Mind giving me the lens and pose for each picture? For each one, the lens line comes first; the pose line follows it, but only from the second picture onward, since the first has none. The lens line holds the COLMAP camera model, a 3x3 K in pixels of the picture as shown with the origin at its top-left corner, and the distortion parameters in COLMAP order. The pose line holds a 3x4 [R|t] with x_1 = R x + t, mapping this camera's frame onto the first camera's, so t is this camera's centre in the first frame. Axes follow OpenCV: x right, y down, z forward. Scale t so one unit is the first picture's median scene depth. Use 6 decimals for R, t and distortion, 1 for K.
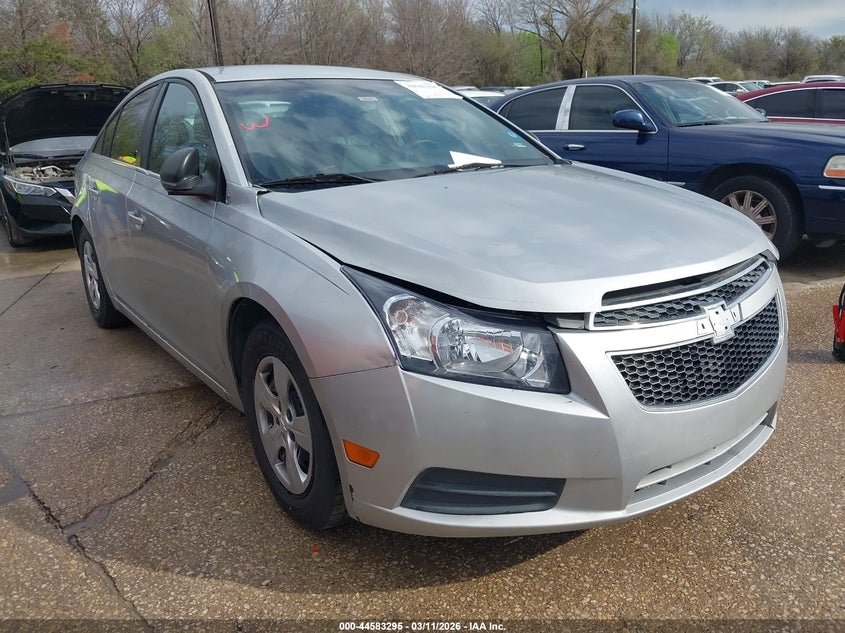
lens RADIAL K [[666.6, 0, 423.4], [0, 666.6, 315.5], [0, 0, 1]] dist [0.014723, -0.005078]
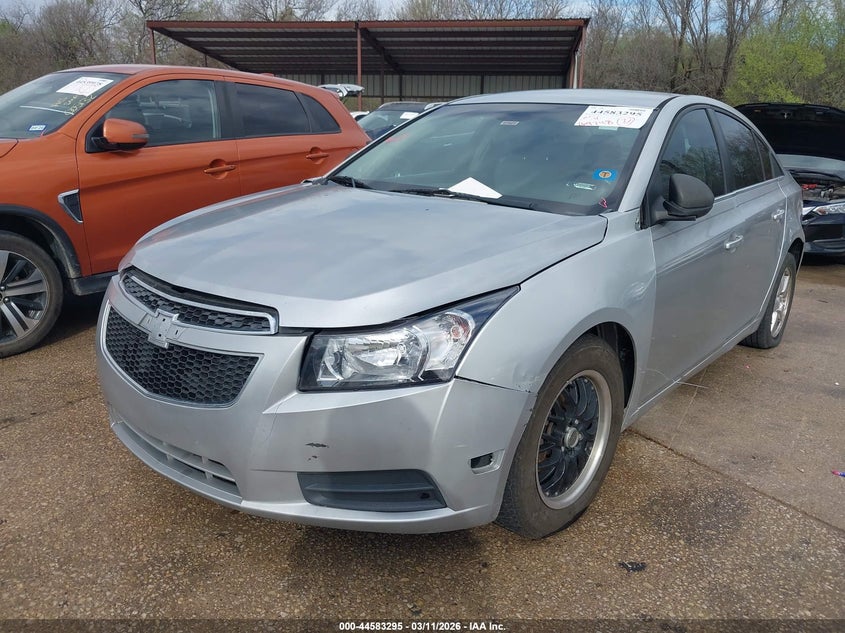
lens RADIAL K [[666.6, 0, 421.6], [0, 666.6, 319.9], [0, 0, 1]] dist [0.014723, -0.005078]
pose [[0.240203, 0.317784, -0.917232, 1.357032], [-0.330761, 0.915147, 0.230443, -0.348817], [0.912633, 0.248031, 0.324932, 0.898934]]
